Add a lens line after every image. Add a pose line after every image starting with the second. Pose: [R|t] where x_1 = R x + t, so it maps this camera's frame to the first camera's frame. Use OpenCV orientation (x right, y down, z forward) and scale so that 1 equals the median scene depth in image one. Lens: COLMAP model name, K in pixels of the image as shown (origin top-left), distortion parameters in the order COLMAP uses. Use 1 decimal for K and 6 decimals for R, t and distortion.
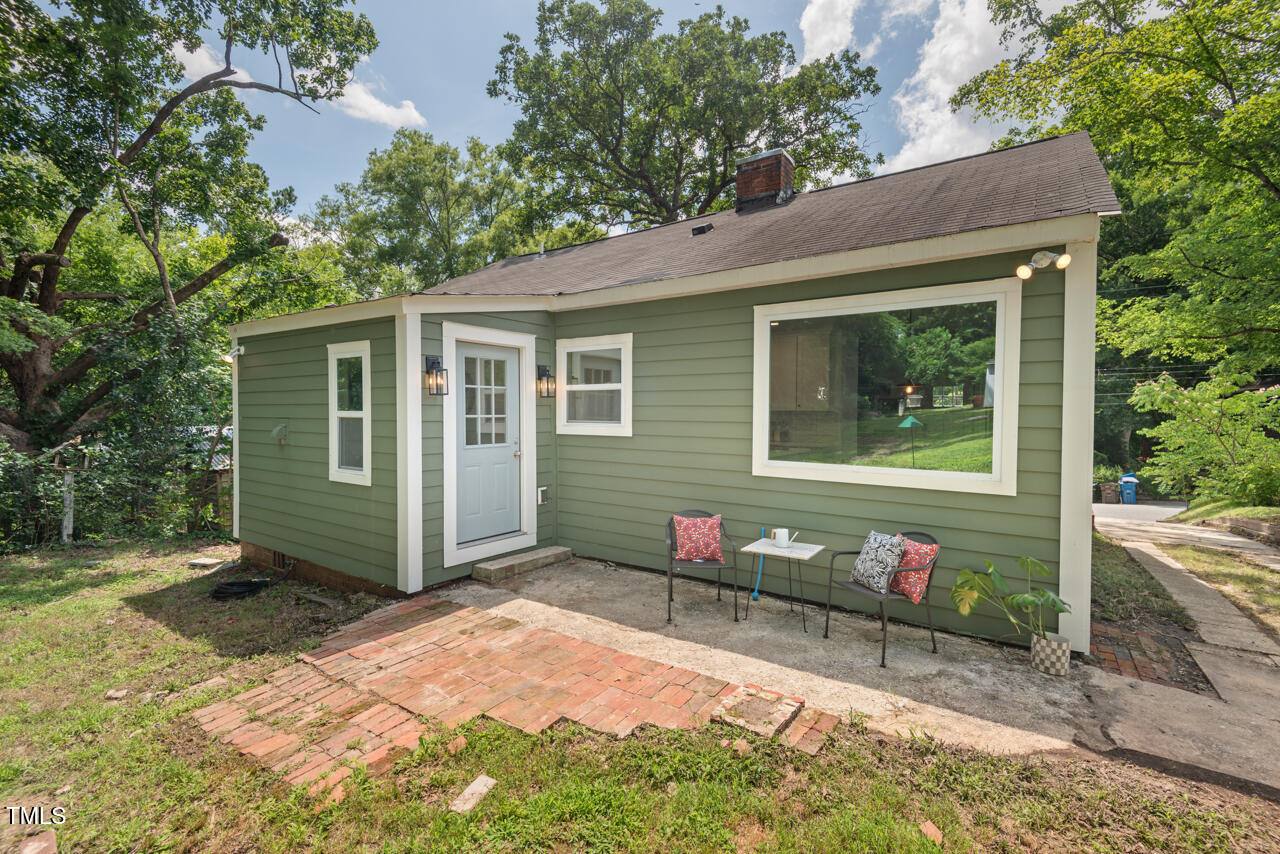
lens RADIAL K [[579.3, 0, 643.9], [0, 579.3, 429.3], [0, 0, 1]] dist [0.028549, -0.013732]
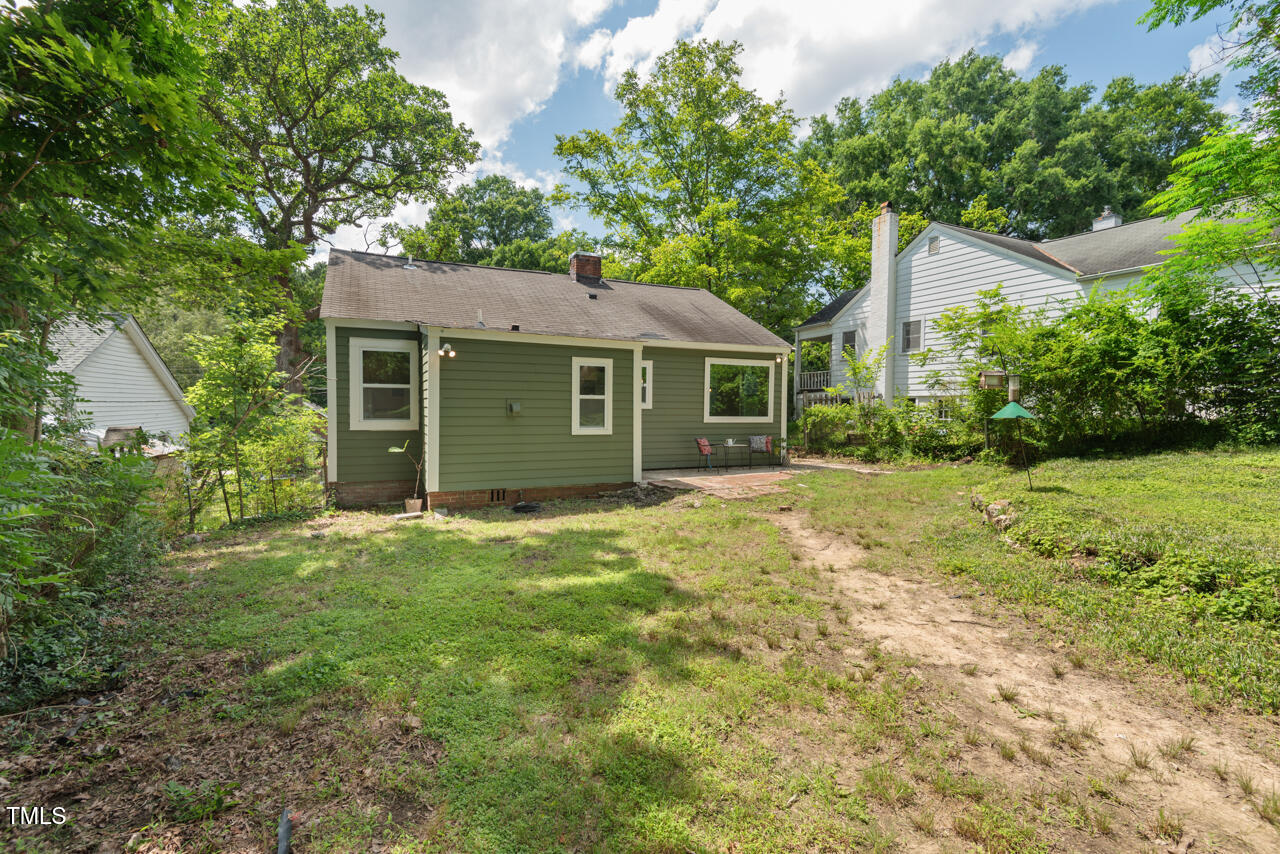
lens RADIAL K [[579.3, 0, 651.4], [0, 579.3, 421.6], [0, 0, 1]] dist [0.028549, -0.013732]
pose [[0.499811, -0.024567, 0.865786, -1.990326], [0.018779, 0.999670, 0.017525, 0.023228], [-0.865931, 0.007500, 0.500108, -0.072782]]
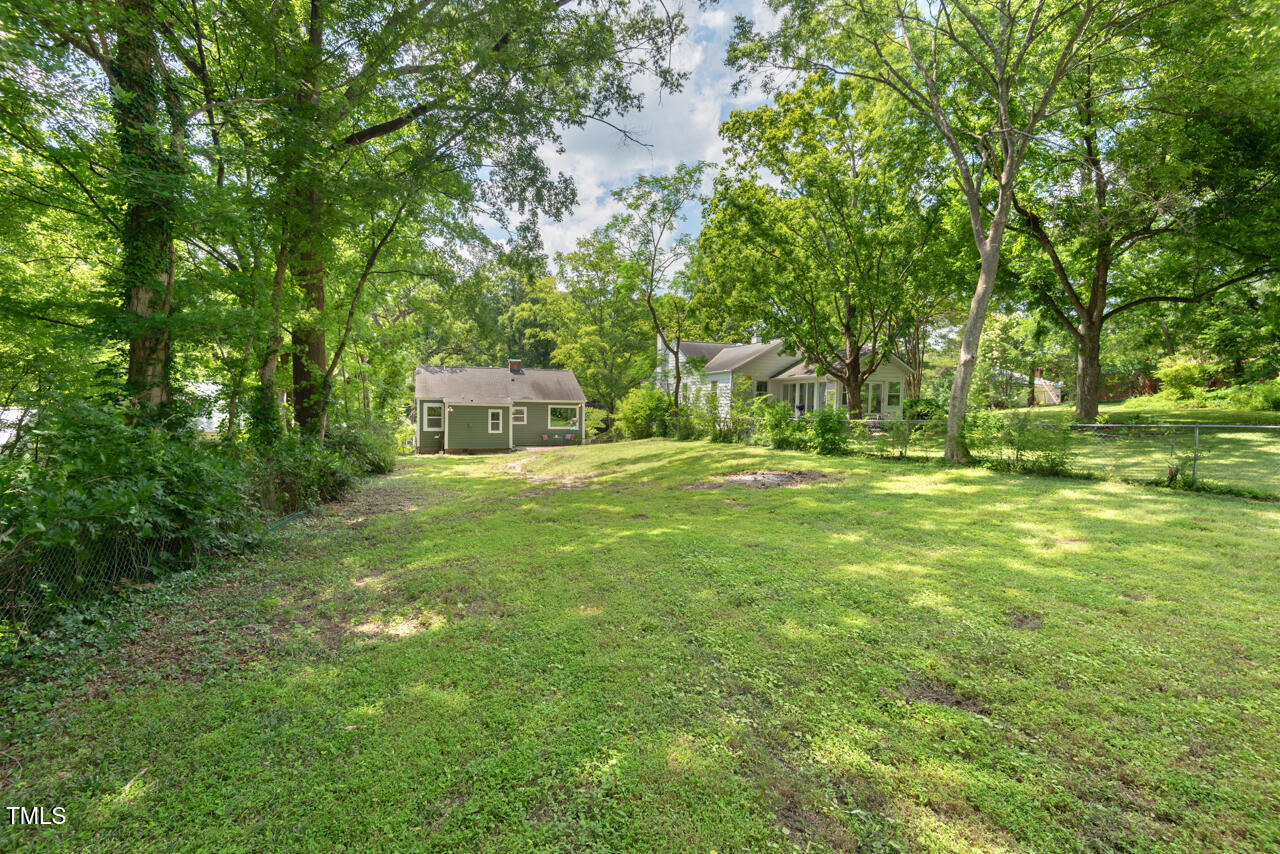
lens RADIAL K [[579.3, 0, 651.3], [0, 579.3, 426.0], [0, 0, 1]] dist [0.028549, -0.013732]
pose [[0.571814, -0.025654, 0.819982, -4.461125], [0.014733, 0.999671, 0.021001, -0.080110], [-0.820251, 0.000072, 0.572003, -3.707409]]
